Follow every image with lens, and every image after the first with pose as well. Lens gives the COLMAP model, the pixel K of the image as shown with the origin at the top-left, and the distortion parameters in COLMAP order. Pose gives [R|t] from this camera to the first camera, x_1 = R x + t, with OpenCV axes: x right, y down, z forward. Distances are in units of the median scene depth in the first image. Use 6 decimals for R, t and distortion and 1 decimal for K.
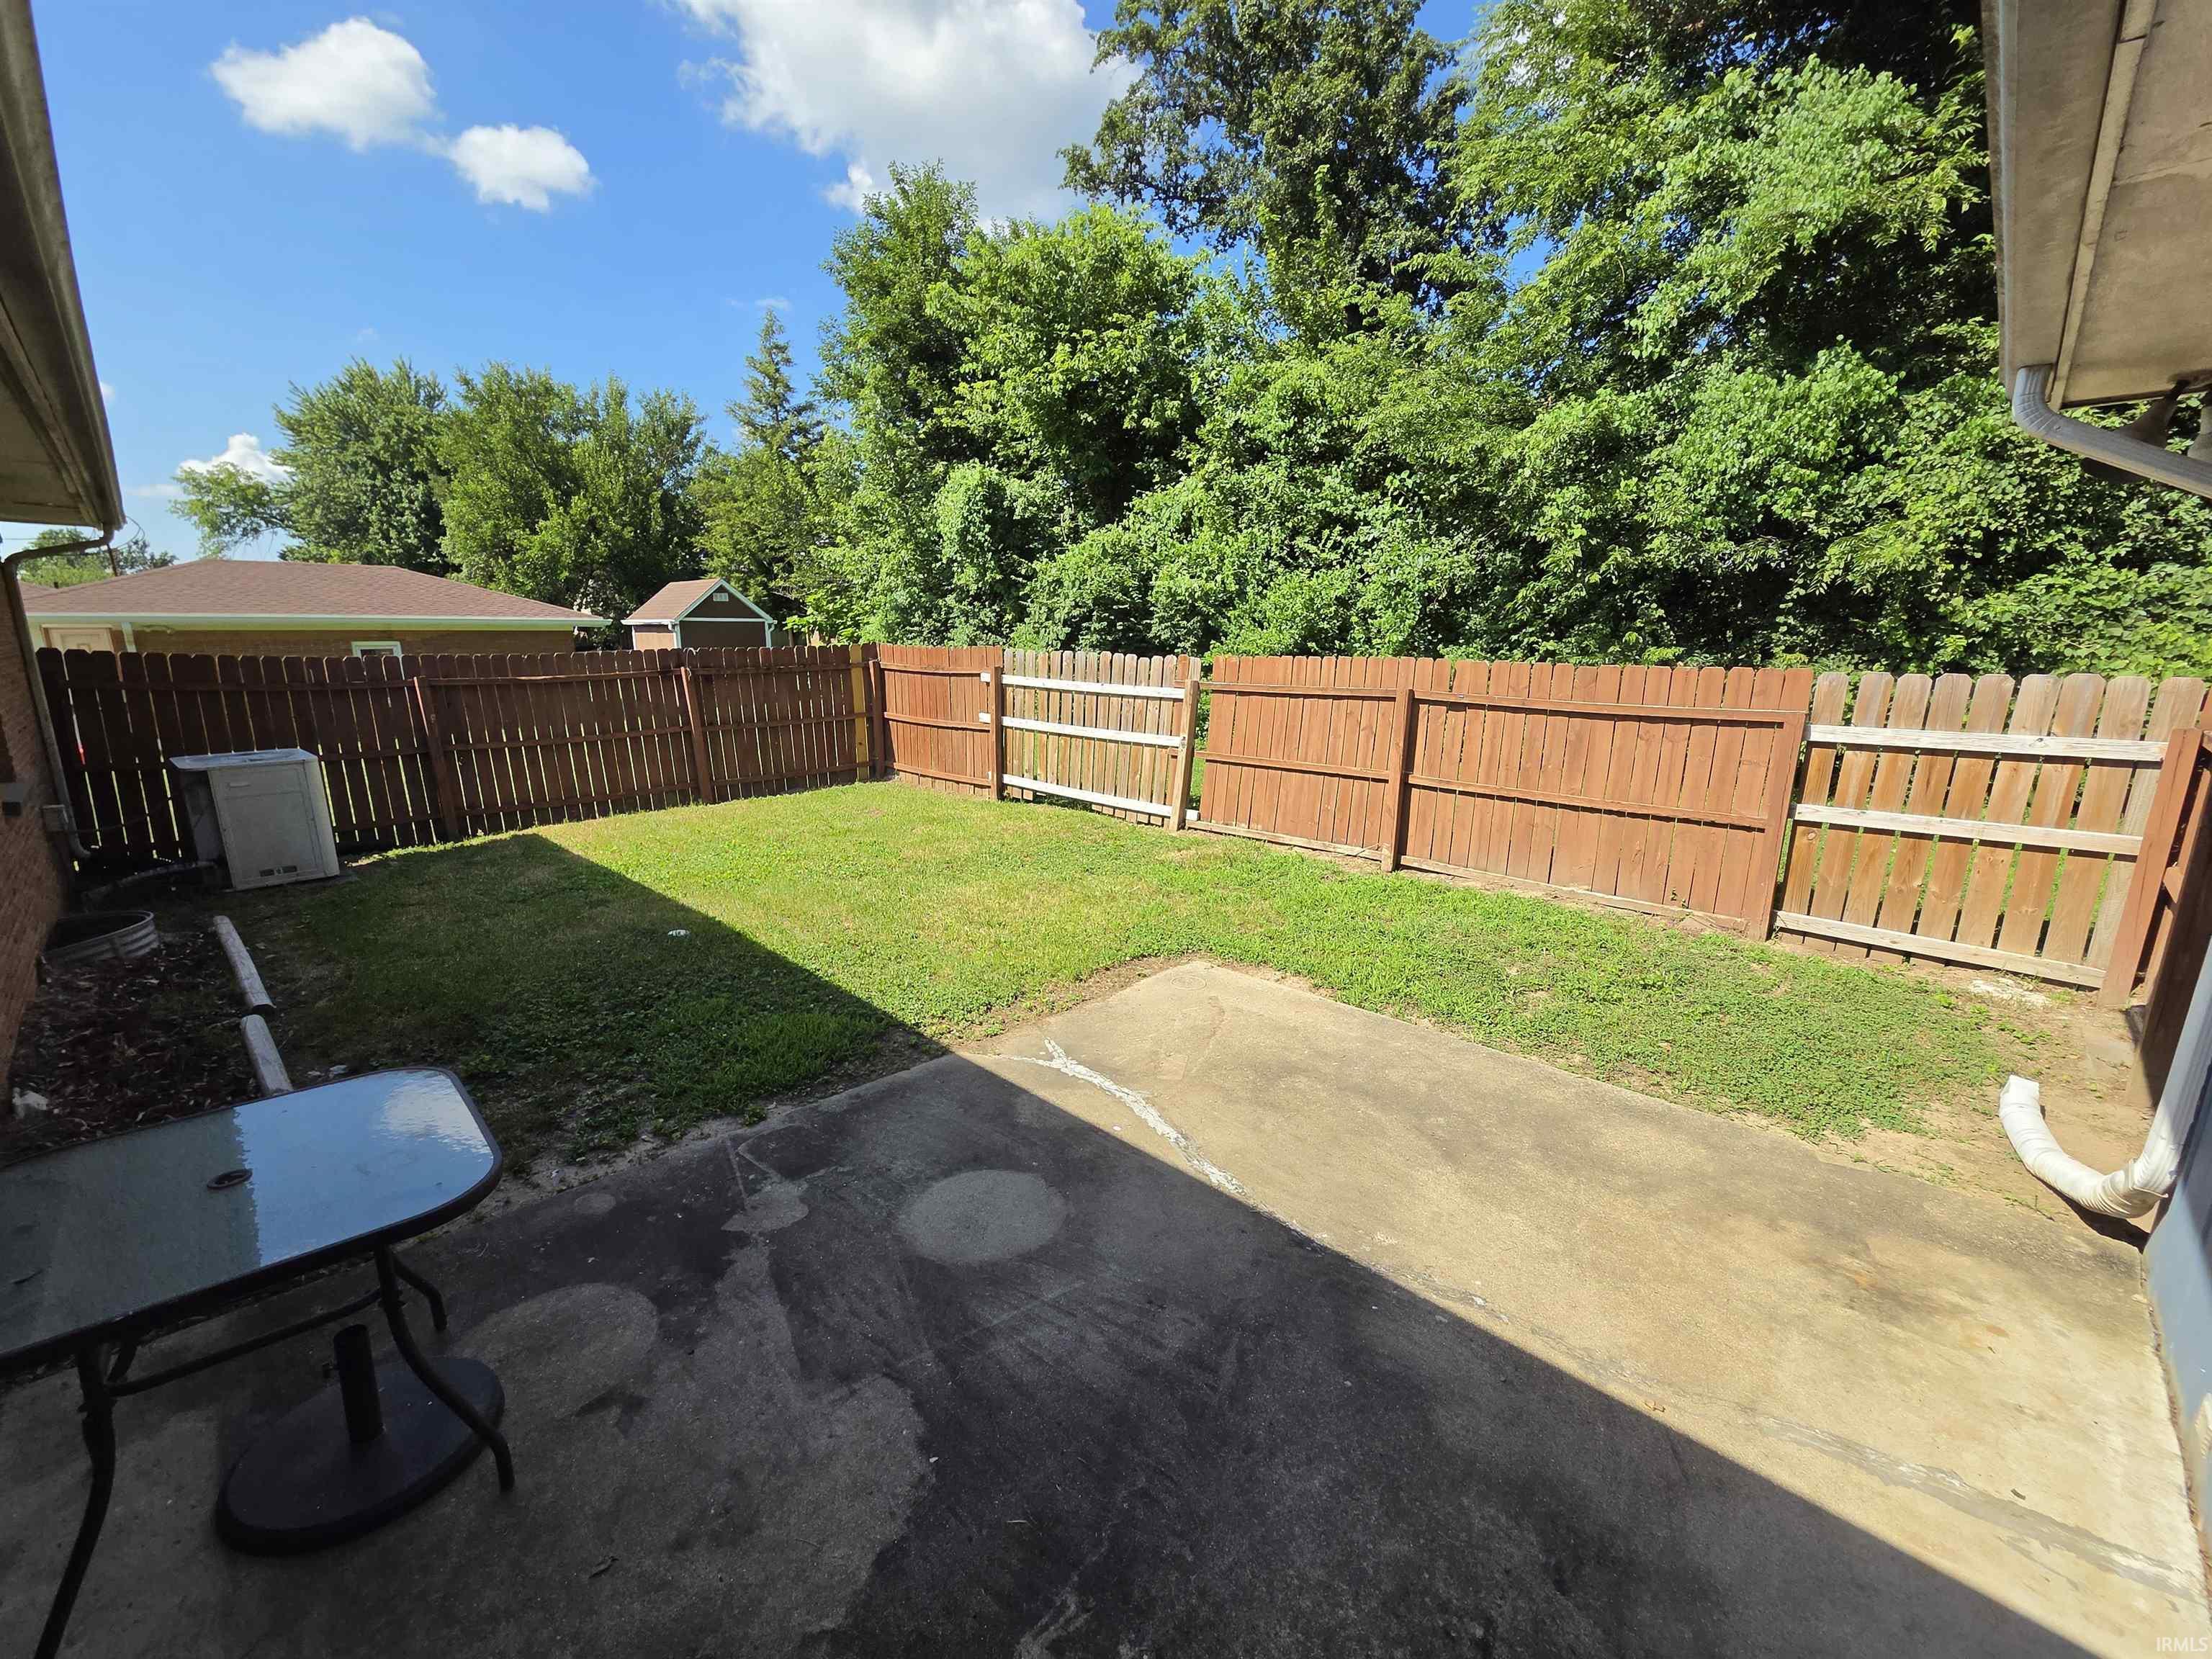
lens RADIAL K [[907.5, 0, 1110.7], [0, 907.5, 835.4], [0, 0, 1]] dist [0.000419, -0.000139]
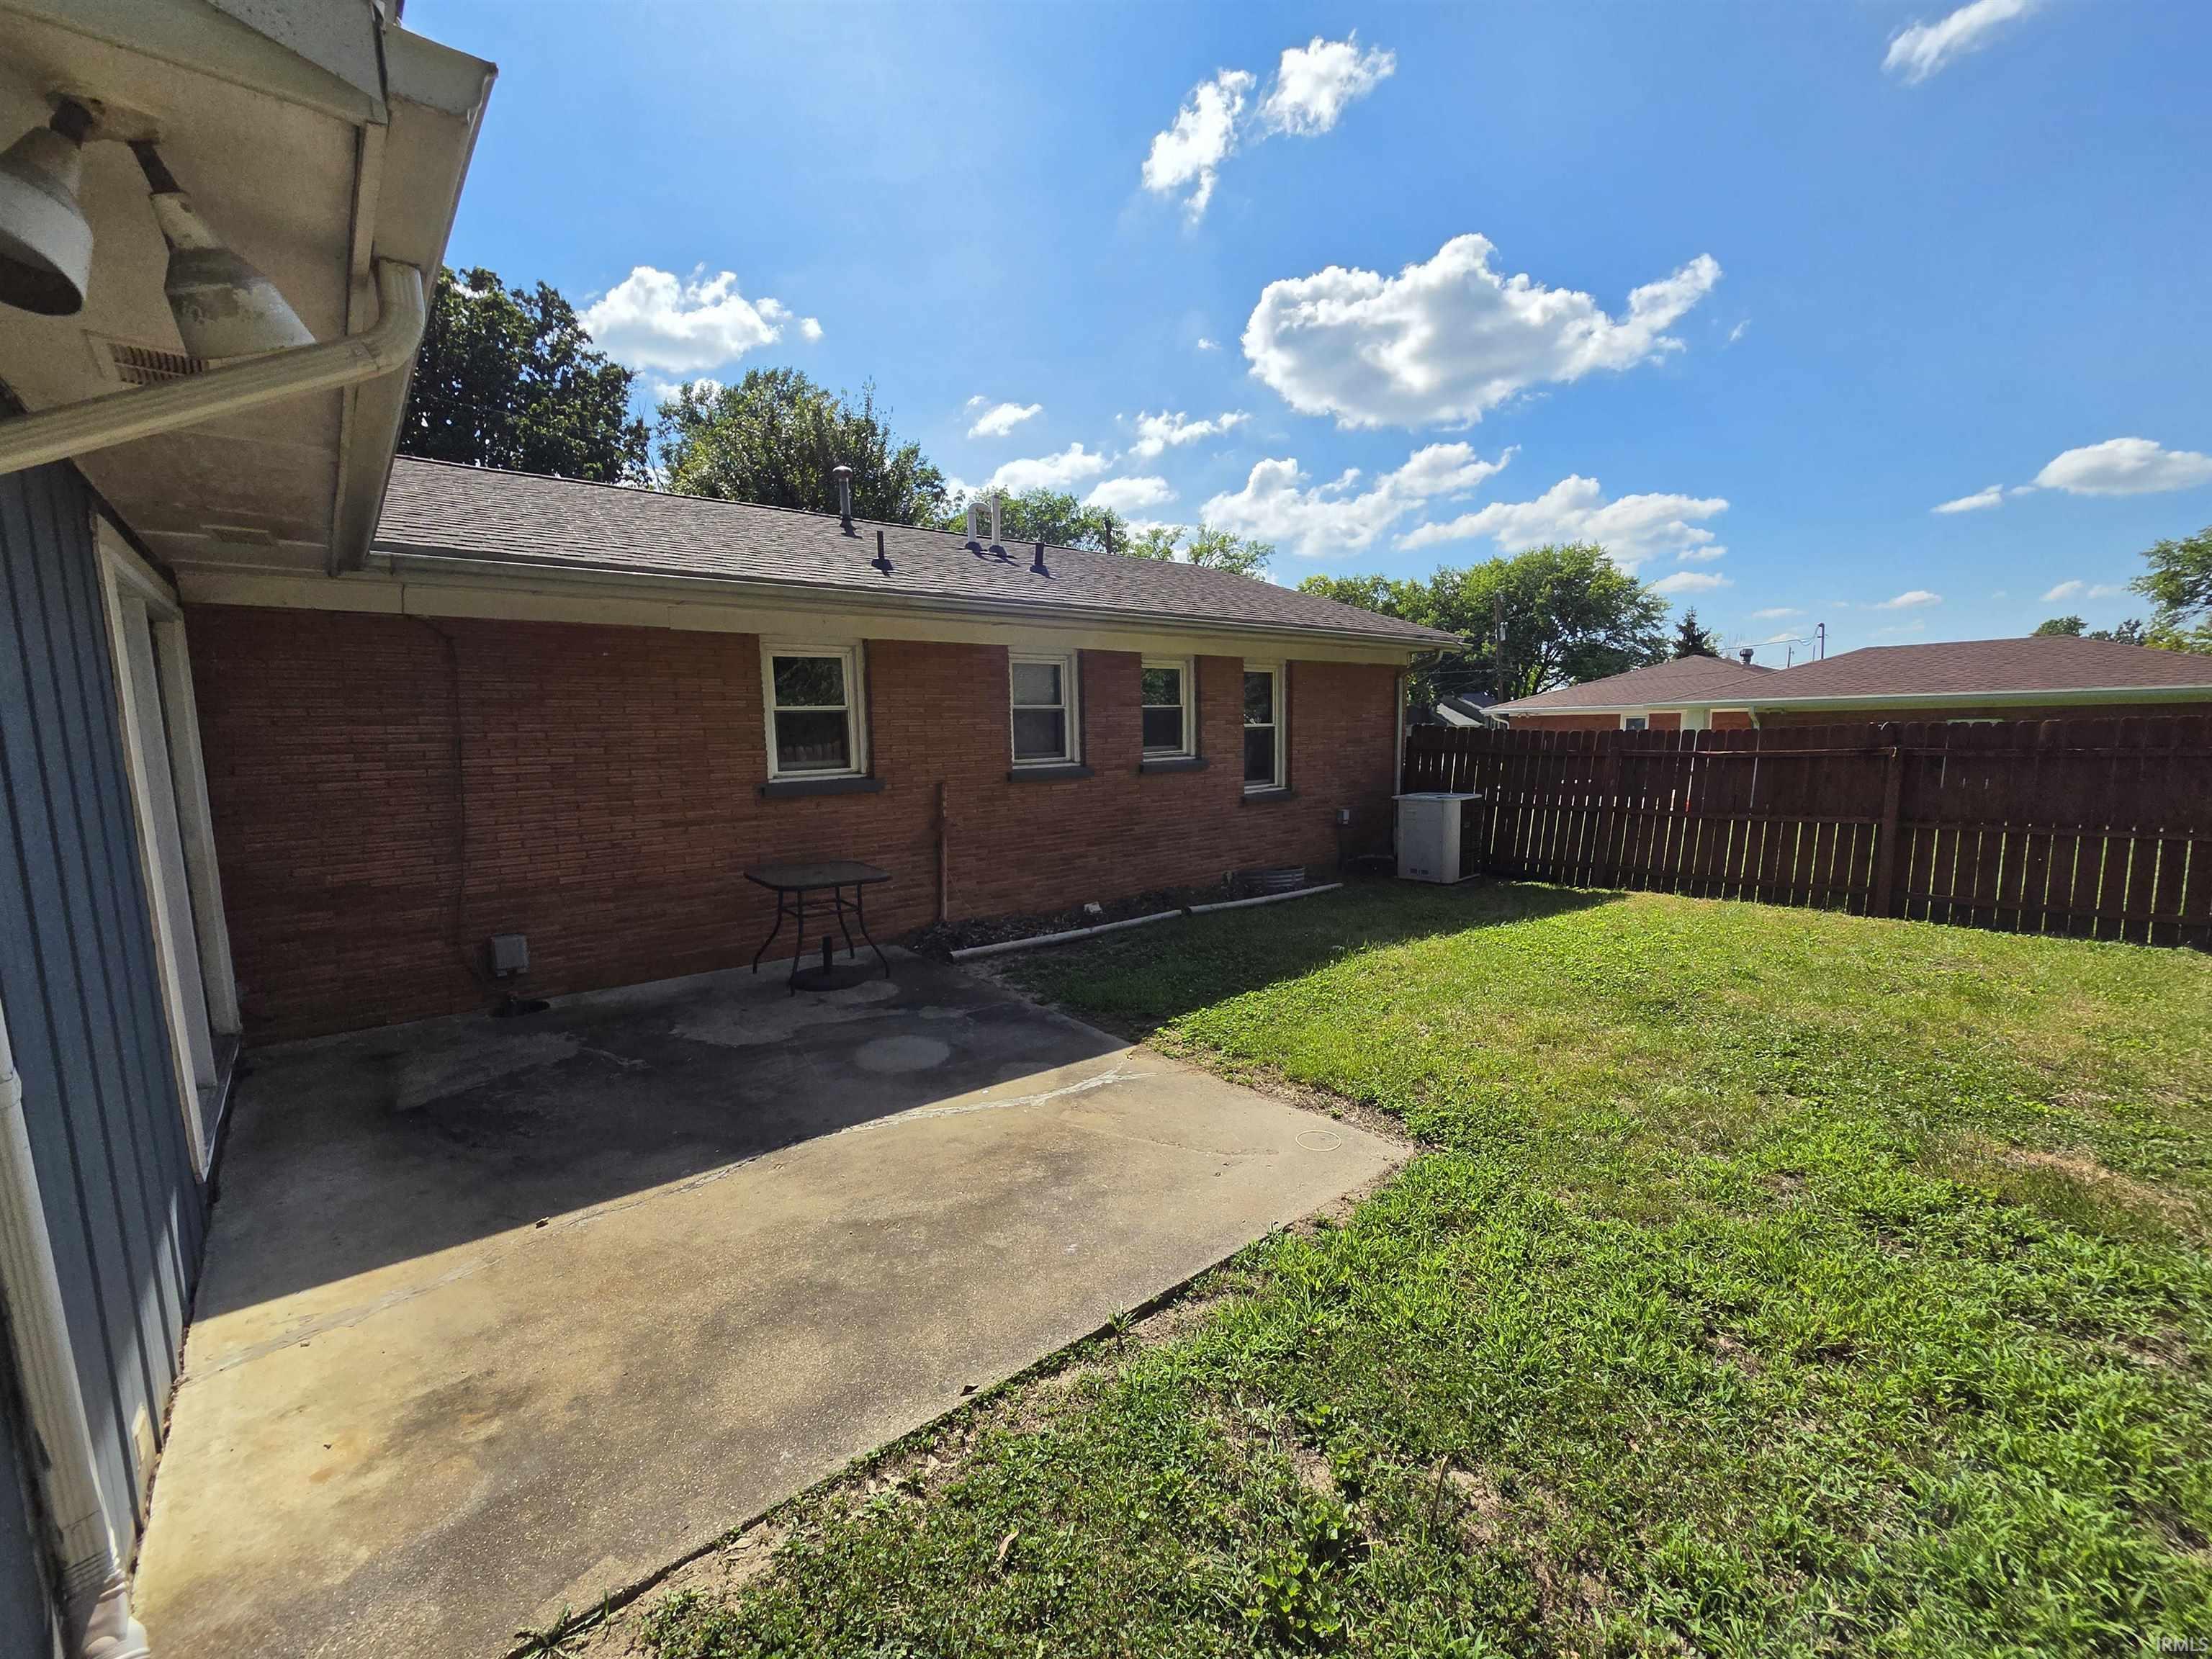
lens RADIAL K [[907.5, 0, 1110.7], [0, 907.5, 835.4], [0, 0, 1]] dist [0.000419, -0.000139]
pose [[-0.090390, 0.114175, -0.989340, 1.305076], [-0.199189, 0.971262, 0.130287, -0.242274], [0.975783, 0.208842, -0.065050, 1.281442]]
